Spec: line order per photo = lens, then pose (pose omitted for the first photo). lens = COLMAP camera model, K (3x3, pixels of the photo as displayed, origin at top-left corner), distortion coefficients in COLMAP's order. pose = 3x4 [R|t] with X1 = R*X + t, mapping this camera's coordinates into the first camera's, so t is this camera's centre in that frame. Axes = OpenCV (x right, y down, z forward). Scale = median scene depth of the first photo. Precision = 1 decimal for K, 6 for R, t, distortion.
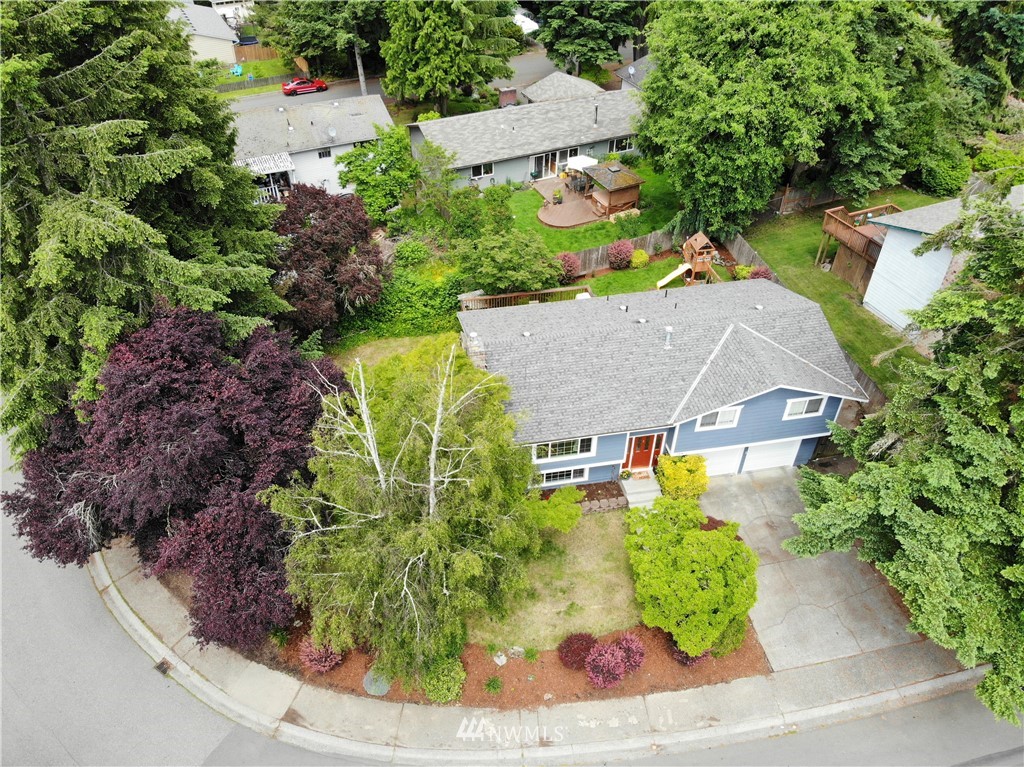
lens RADIAL K [[768.5, 0, 518.0], [0, 768.5, 381.3], [0, 0, 1]] dist [-0.003391, -0.081545]
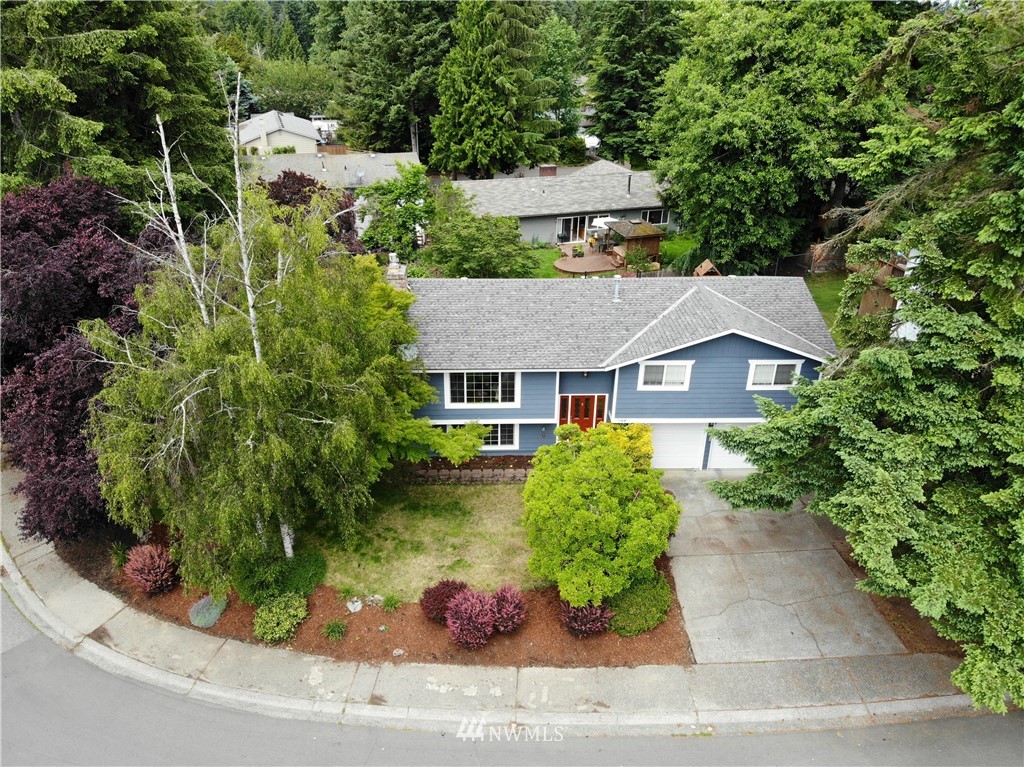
lens RADIAL K [[768.5, 0, 517.0], [0, 768.5, 381.5], [0, 0, 1]] dist [-0.003391, -0.081545]
pose [[0.987776, 0.072271, -0.138111, 0.240370], [-0.102444, 0.968787, -0.225735, 0.294830], [0.117486, 0.237125, 0.964349, 0.175375]]
